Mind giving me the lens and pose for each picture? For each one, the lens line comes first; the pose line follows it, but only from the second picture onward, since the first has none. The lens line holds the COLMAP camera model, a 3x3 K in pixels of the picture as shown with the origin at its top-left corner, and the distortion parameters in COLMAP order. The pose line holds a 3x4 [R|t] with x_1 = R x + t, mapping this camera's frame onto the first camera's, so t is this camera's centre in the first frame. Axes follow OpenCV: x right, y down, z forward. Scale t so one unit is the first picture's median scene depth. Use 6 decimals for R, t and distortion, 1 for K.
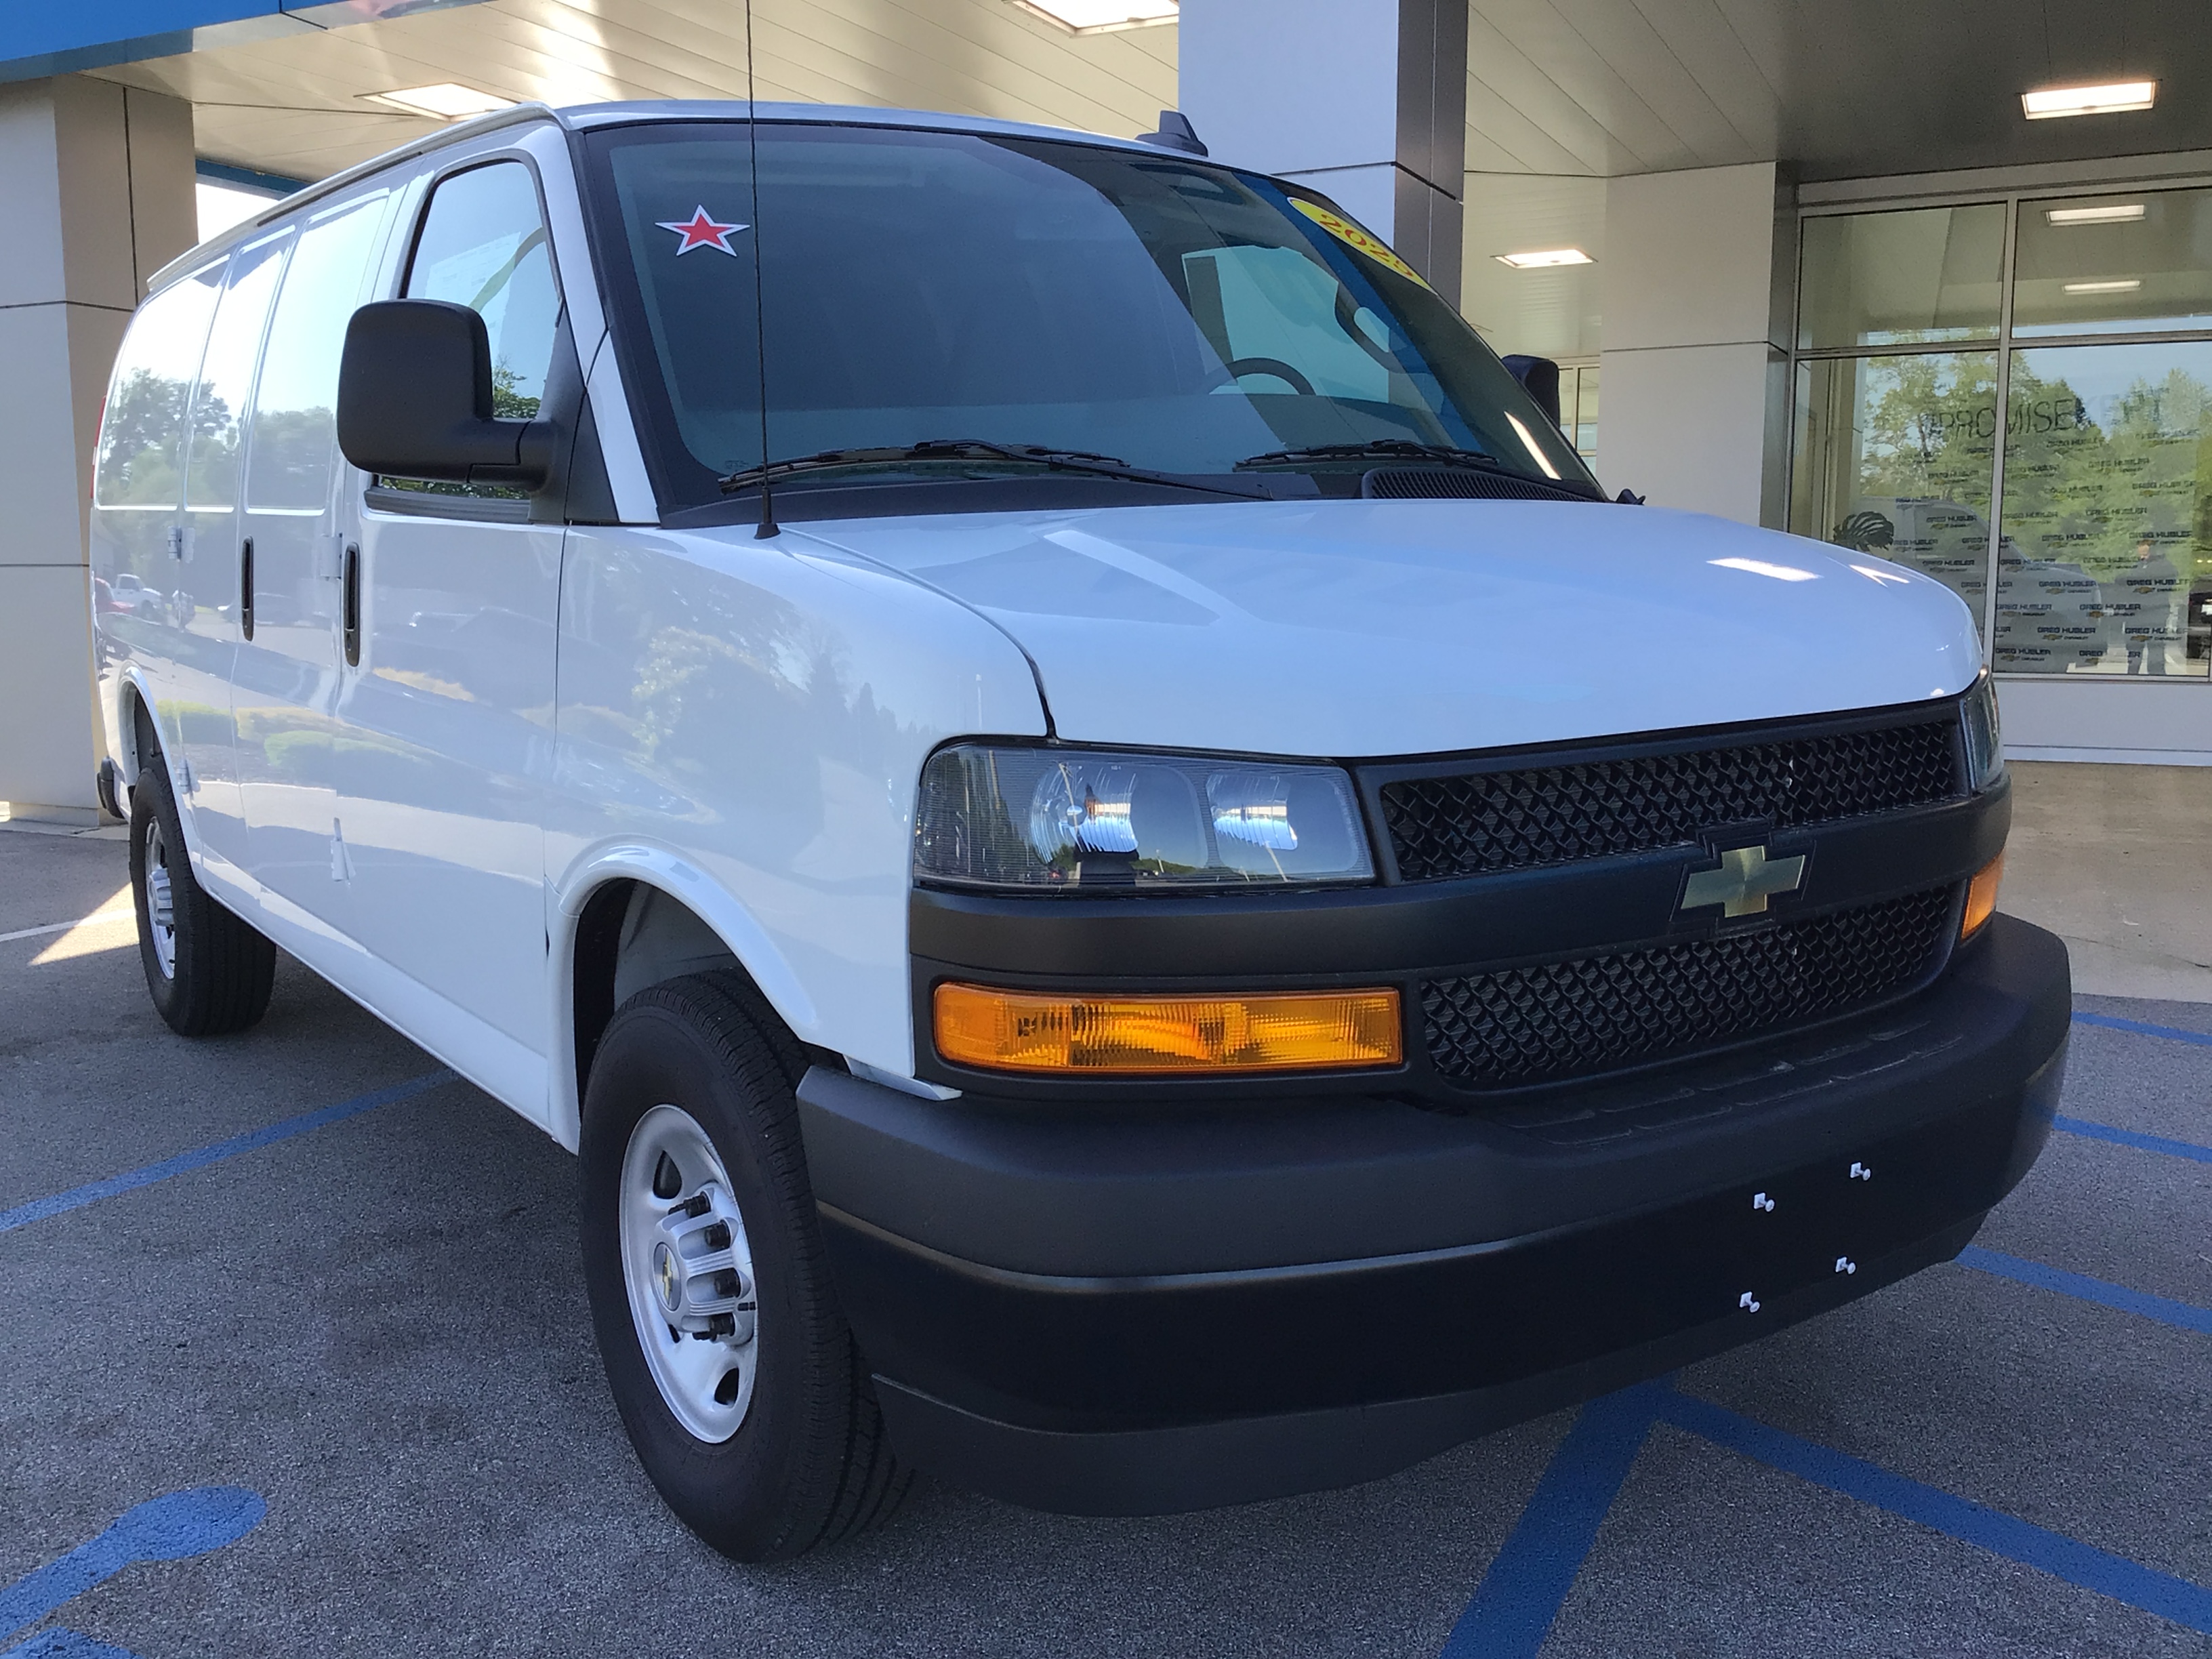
lens RADIAL K [[2011.7, 0, 1119.3], [0, 2011.7, 830.5], [0, 0, 1]] dist [0.035459, 0.000000]
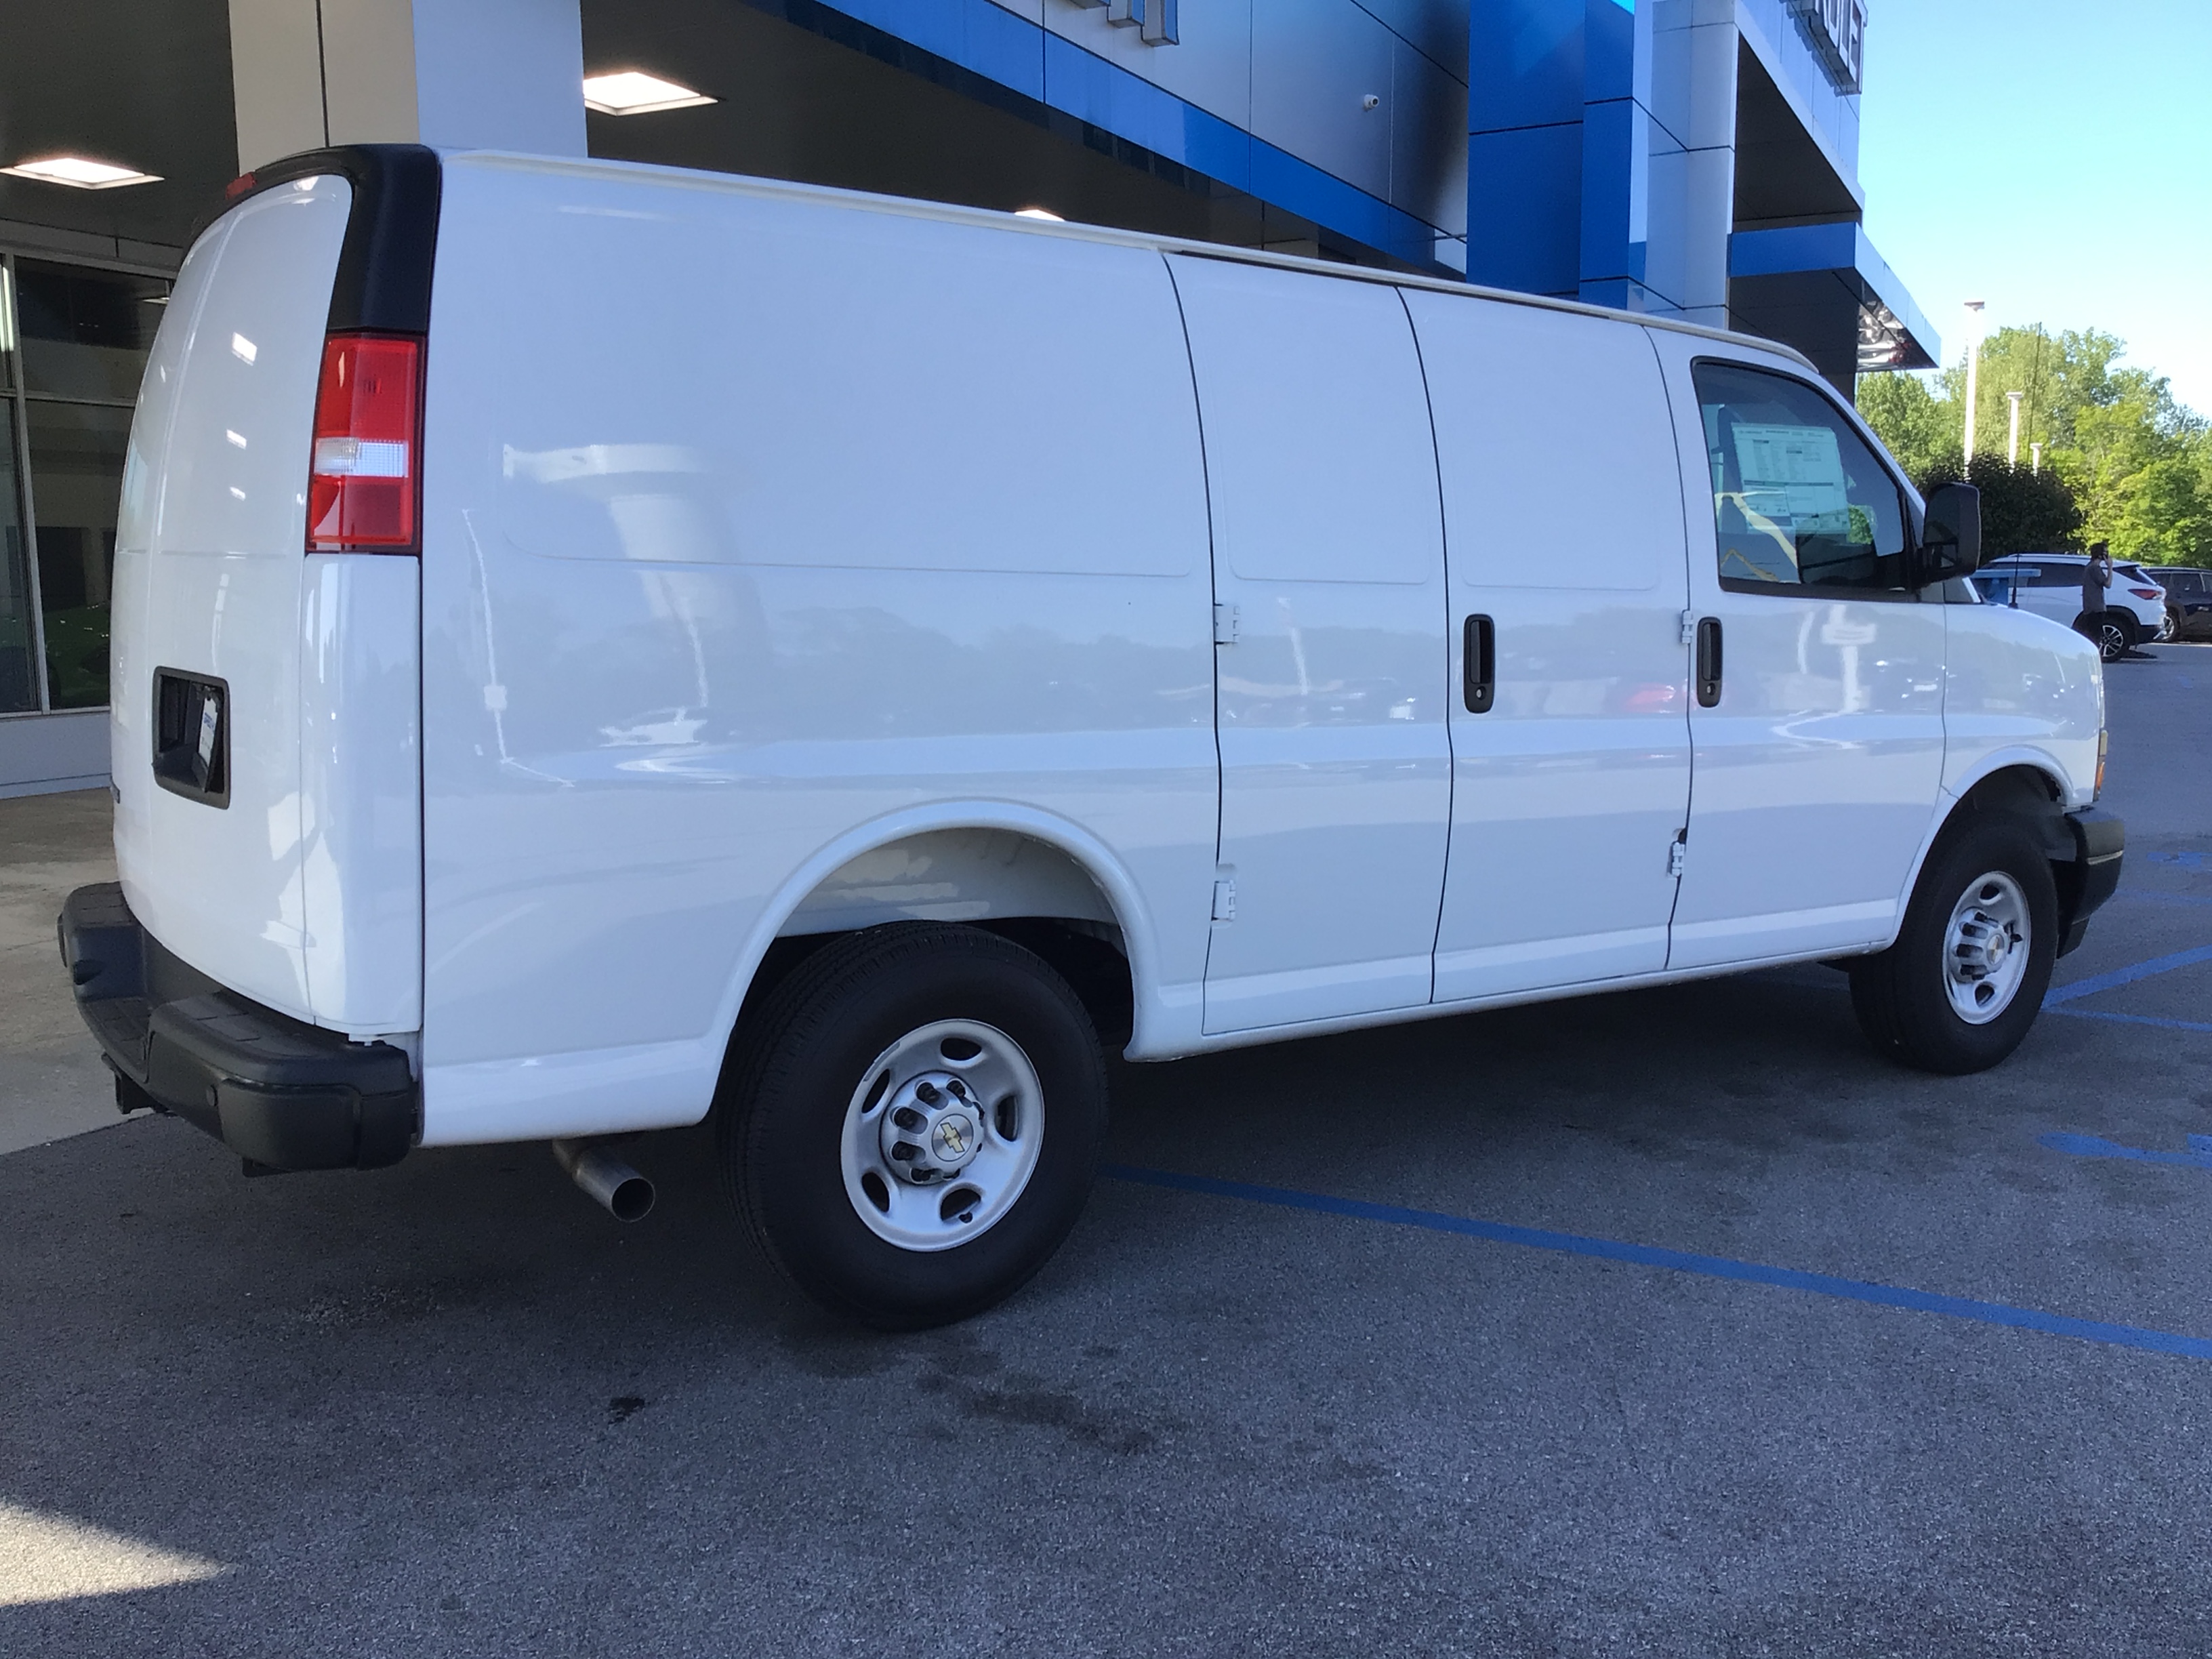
lens RADIAL K [[2011.7, 0, 1123.4], [0, 2011.7, 833.9], [0, 0, 1]] dist [0.035459, 0.000000]
pose [[0.007495, -0.121526, 0.992560, -2.346179], [0.138966, 0.983083, 0.119316, -0.287961], [-0.990269, 0.137037, 0.024257, 1.844691]]
